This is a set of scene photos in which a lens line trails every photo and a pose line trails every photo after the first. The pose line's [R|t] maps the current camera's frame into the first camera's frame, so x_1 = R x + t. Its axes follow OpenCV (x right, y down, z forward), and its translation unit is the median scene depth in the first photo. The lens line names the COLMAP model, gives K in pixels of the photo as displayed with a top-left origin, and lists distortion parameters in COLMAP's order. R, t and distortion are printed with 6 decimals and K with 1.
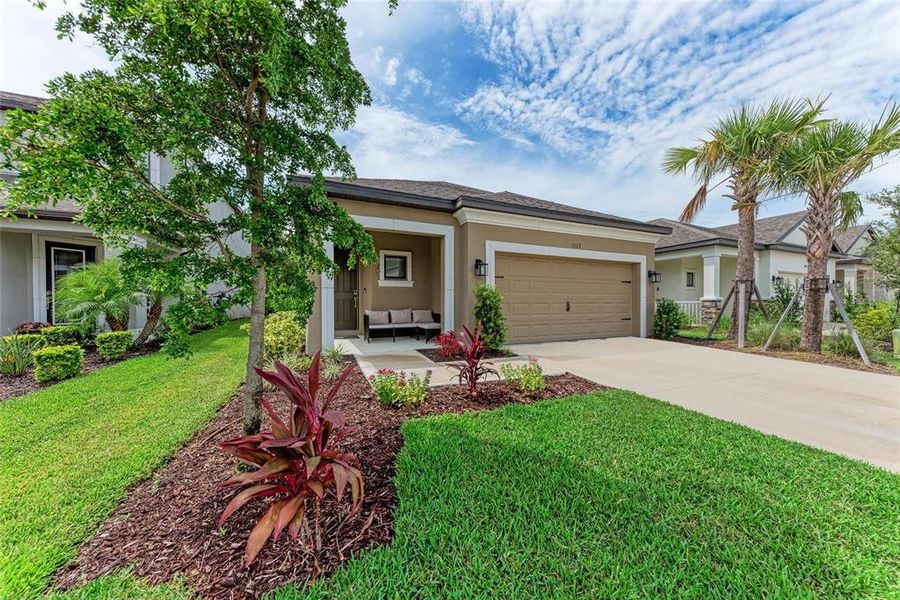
lens RADIAL K [[311.4, 0, 453.1], [0, 311.4, 303.5], [0, 0, 1]] dist [0.008512, -0.004207]
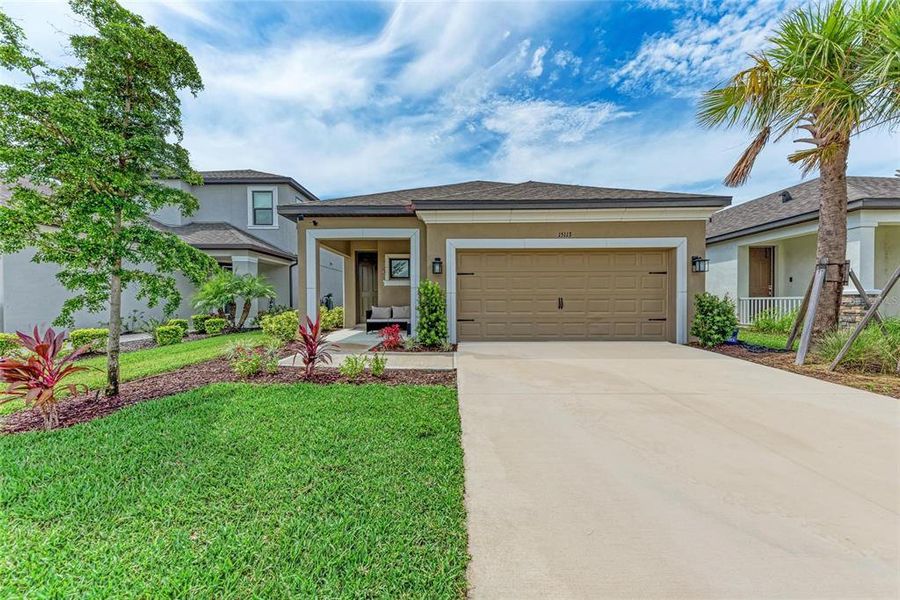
lens RADIAL K [[311.4, 0, 453.1], [0, 311.4, 303.5], [0, 0, 1]] dist [0.008512, -0.004207]
pose [[0.902983, 0.001893, -0.429671, 0.493947], [0.002547, 0.999949, 0.009759, 0.000092], [0.429668, -0.009907, 0.902933, 0.067238]]
